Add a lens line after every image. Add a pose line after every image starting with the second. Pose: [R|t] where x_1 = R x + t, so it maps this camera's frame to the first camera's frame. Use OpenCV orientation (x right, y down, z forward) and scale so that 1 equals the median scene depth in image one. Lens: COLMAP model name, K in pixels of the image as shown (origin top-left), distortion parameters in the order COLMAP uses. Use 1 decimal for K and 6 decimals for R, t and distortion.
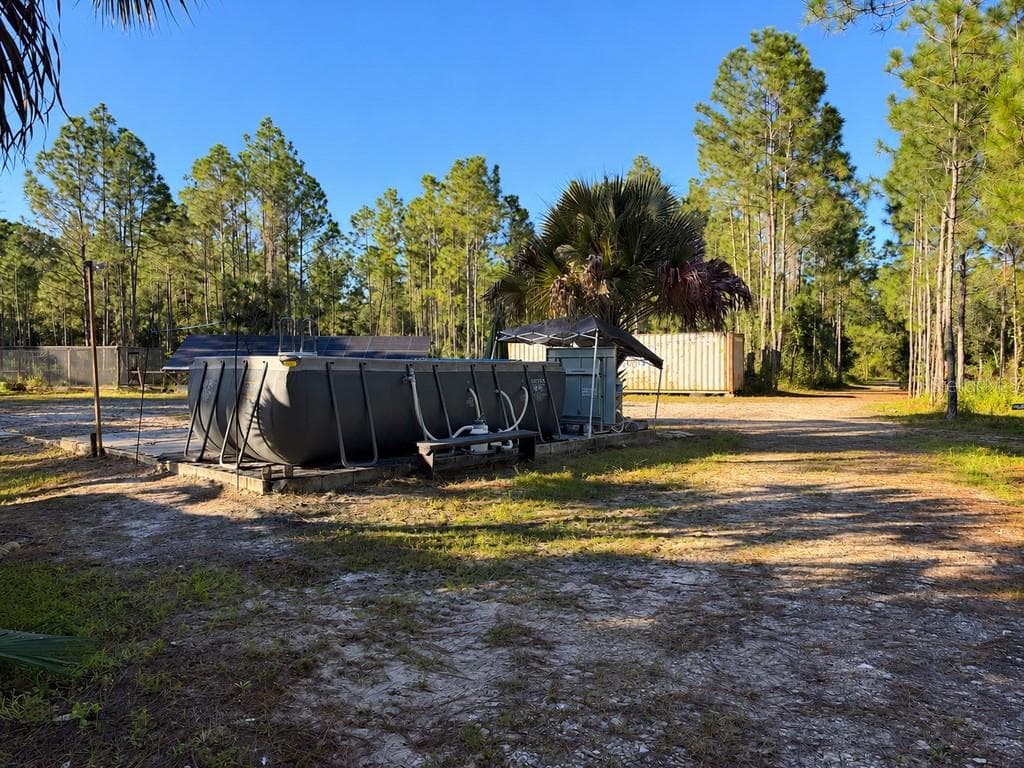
lens RADIAL K [[785.3, 0, 449.2], [0, 785.3, 384.7], [0, 0, 1]] dist [0.007292, 0.000215]
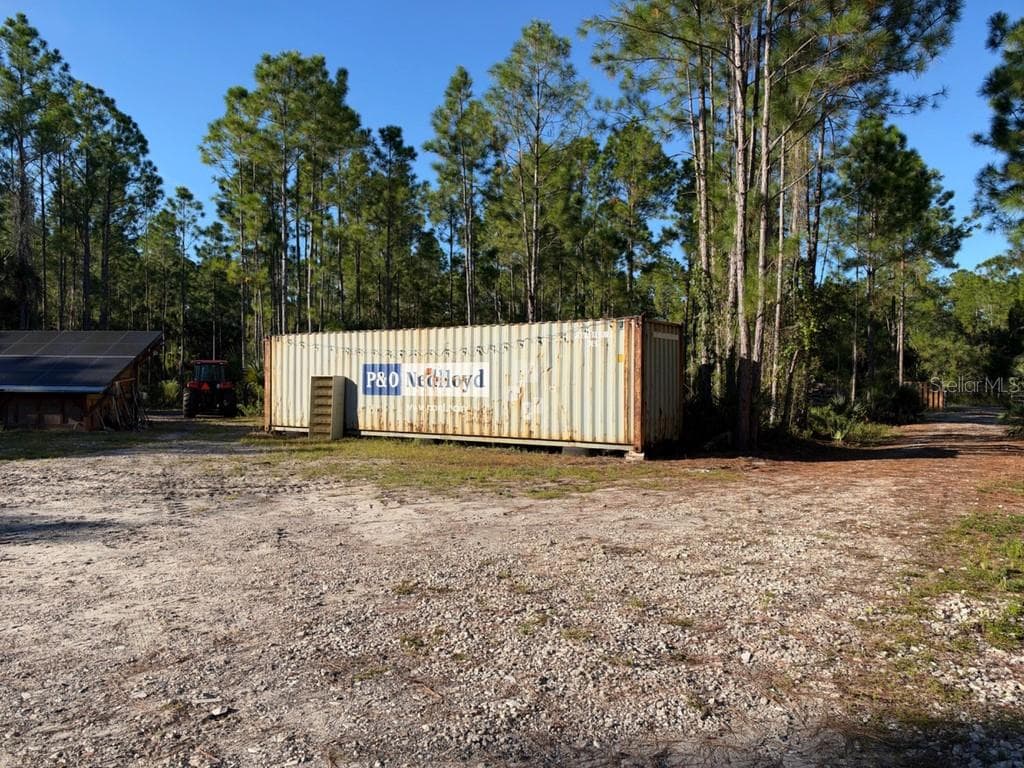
lens RADIAL K [[723.2, 0, 505.5], [0, 723.2, 388.0], [0, 0, 1]] dist [0.119519, -0.167056]
pose [[0.999121, 0.011563, -0.040301, 0.285417], [-0.012286, 0.999767, -0.017731, -0.016462], [0.040087, 0.018210, 0.999030, 0.551385]]
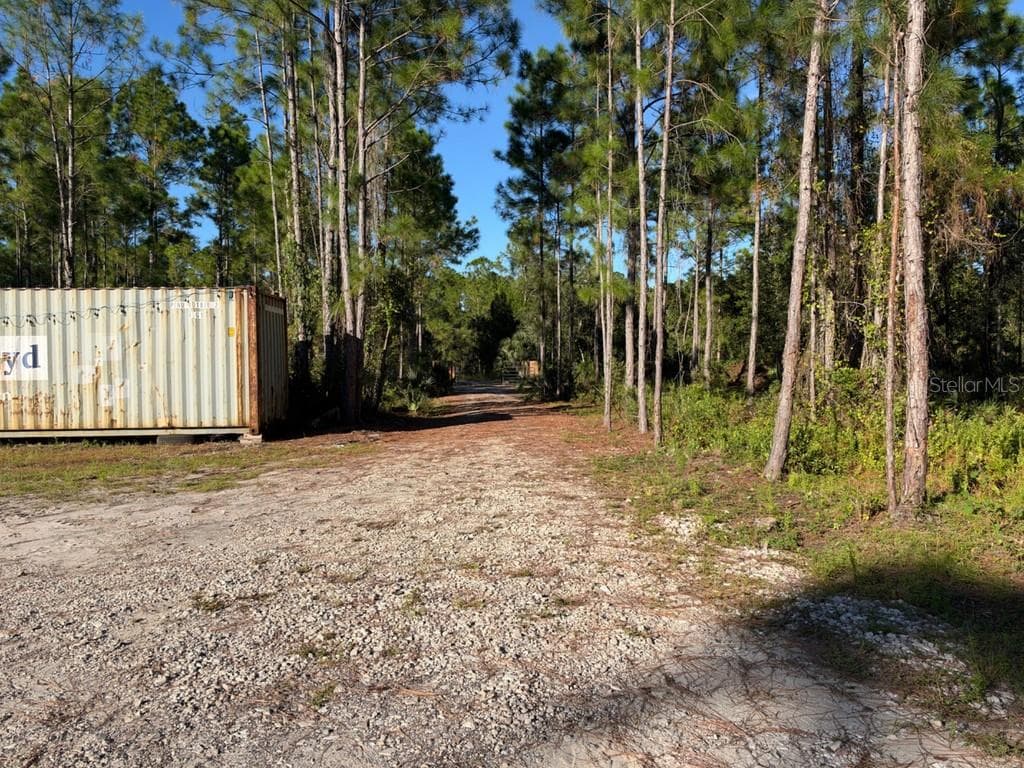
lens RADIAL K [[735.6, 0, 512.0], [0, 735.6, 384.0], [0, 0, 1]] dist [0.012524, -0.034493]
pose [[0.813715, -0.015964, 0.581045, 0.231760], [0.018749, 0.999823, 0.001213, -0.012697], [-0.580962, 0.009907, 0.813871, 0.574577]]
